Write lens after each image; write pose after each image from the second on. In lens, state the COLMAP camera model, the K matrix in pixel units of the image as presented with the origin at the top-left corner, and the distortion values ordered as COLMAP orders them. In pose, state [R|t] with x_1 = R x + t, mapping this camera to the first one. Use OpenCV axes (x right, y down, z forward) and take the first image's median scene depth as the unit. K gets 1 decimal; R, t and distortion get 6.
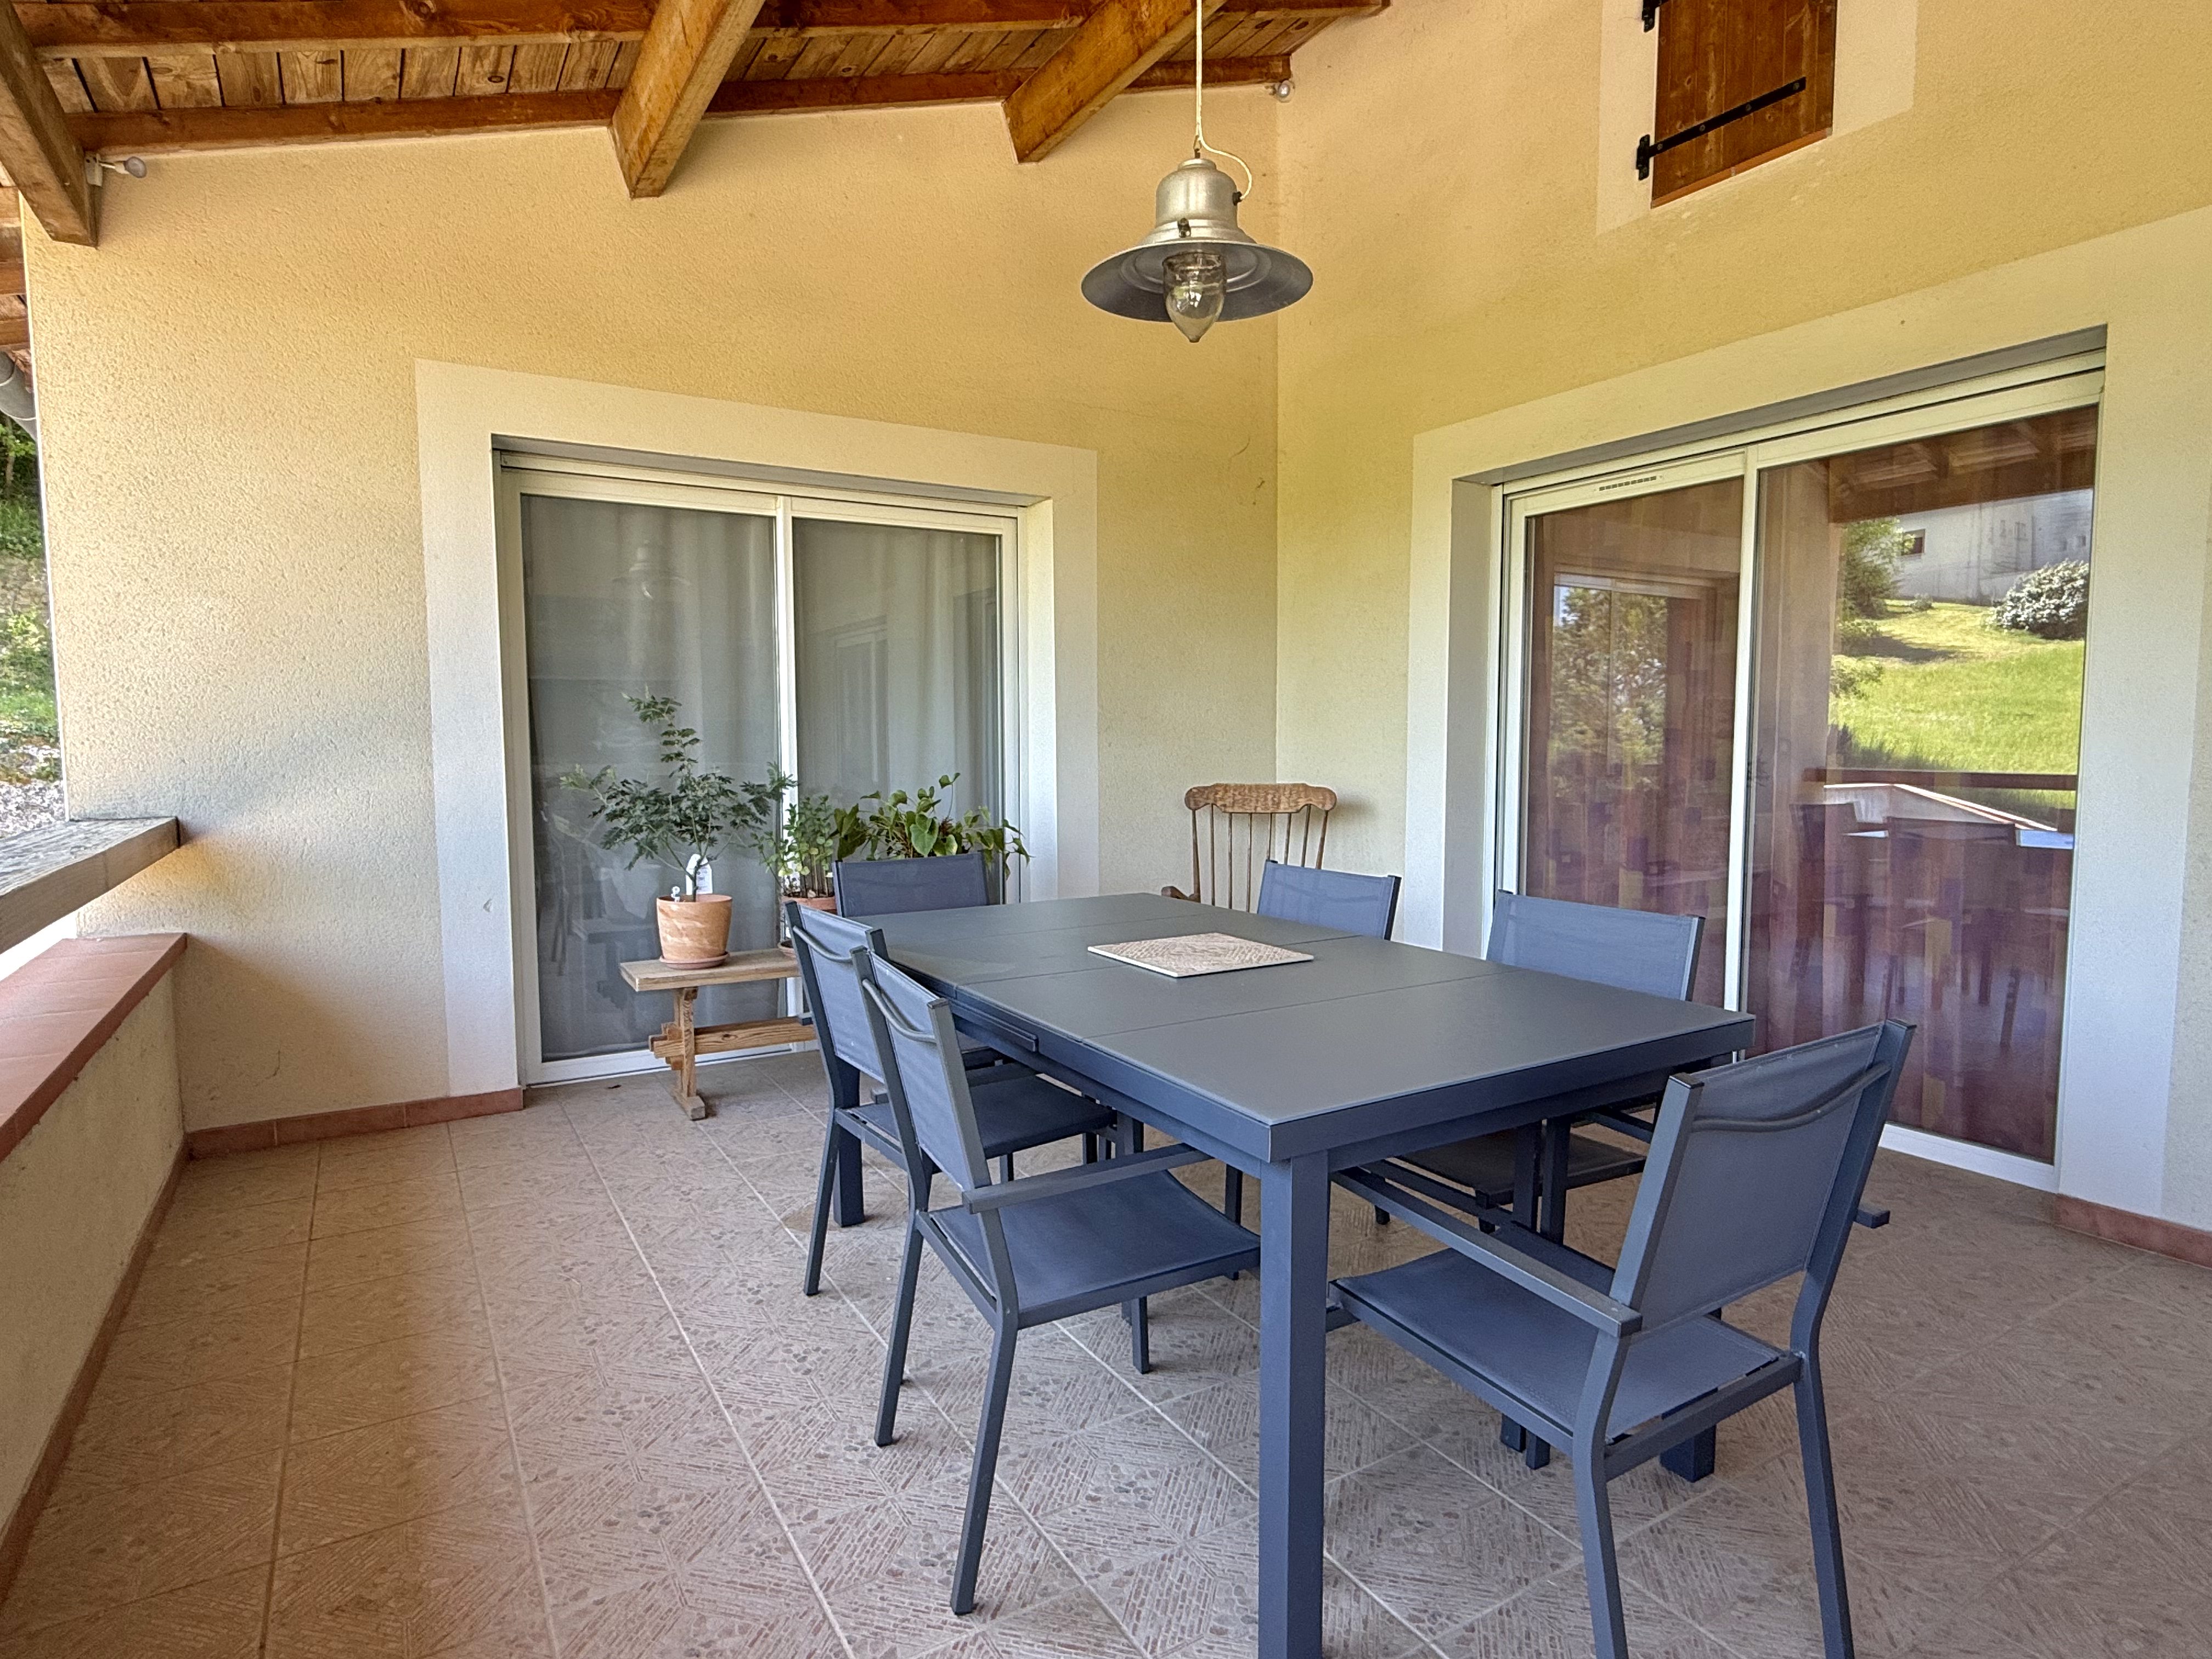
lens RADIAL K [[1223.1, 0, 1106.0], [0, 1223.1, 829.5], [0, 0, 1]] dist [-0.004266, -0.000264]
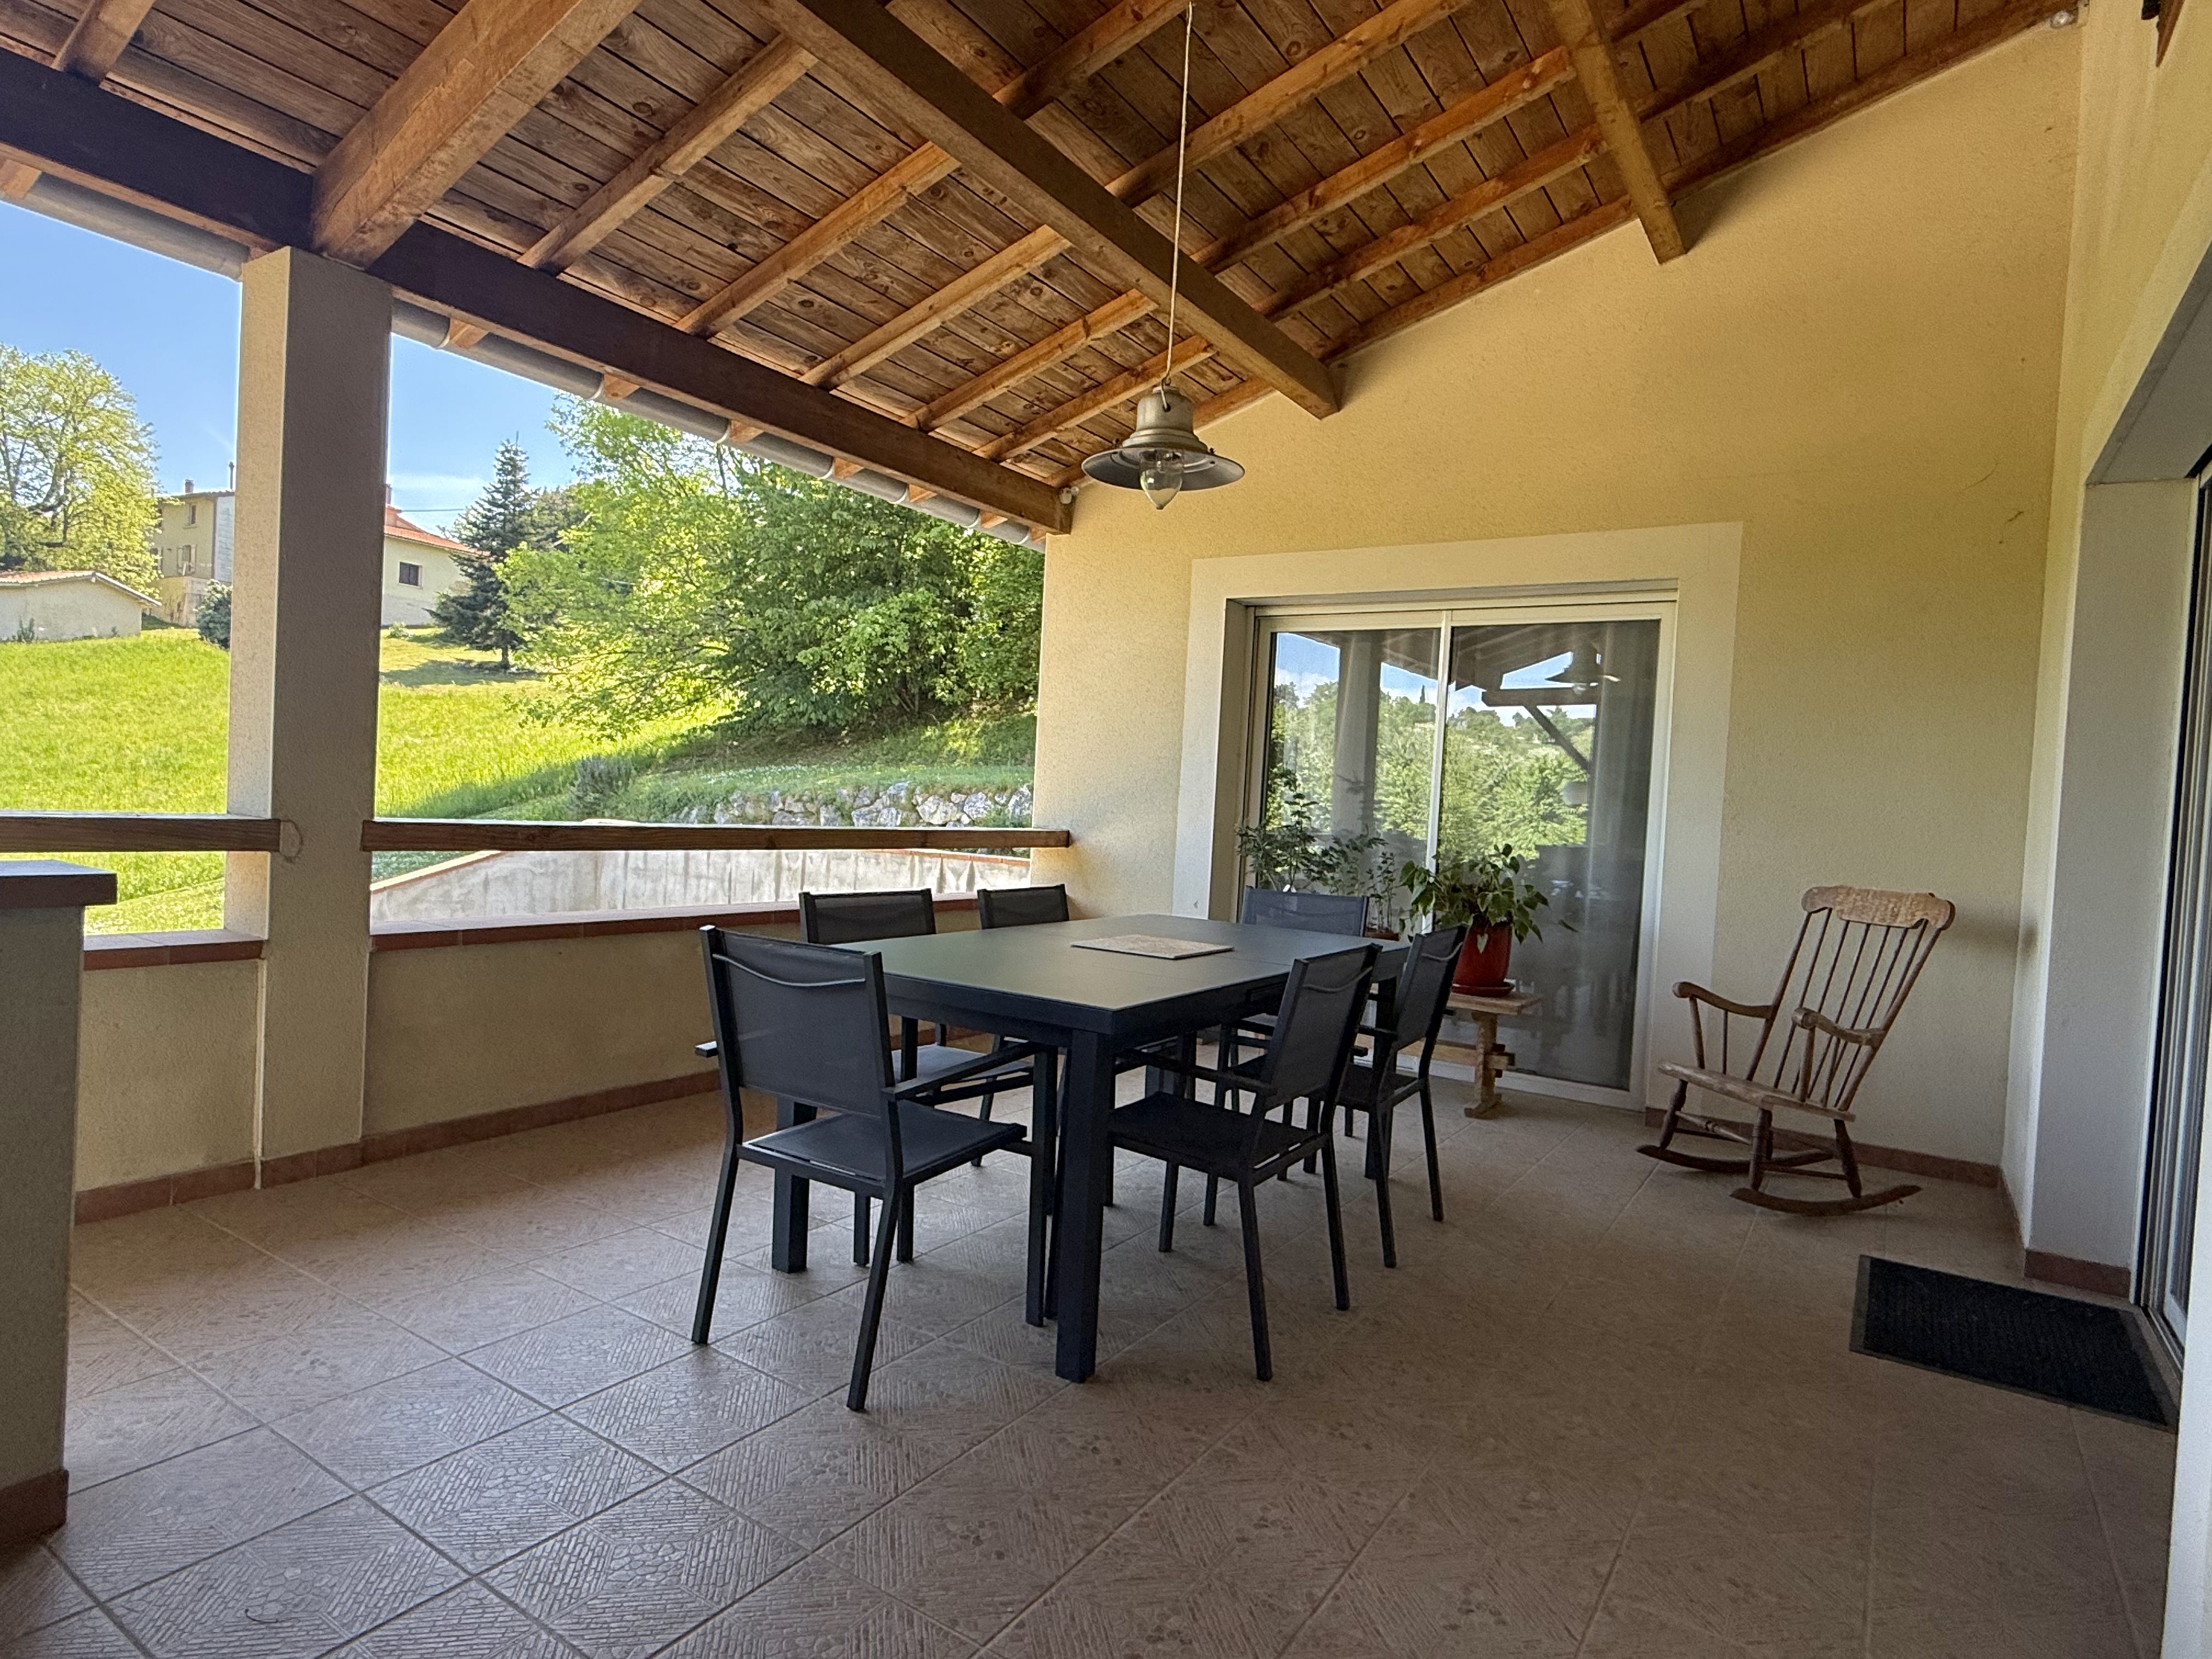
lens RADIAL K [[1223.1, 0, 1106.0], [0, 1223.1, 829.5], [0, 0, 1]] dist [-0.004266, -0.000264]
pose [[0.448525, 0.045280, -0.892622, 0.682972], [-0.119810, 0.992748, -0.009844, -0.006844], [0.885703, 0.111360, 0.450698, 0.184772]]
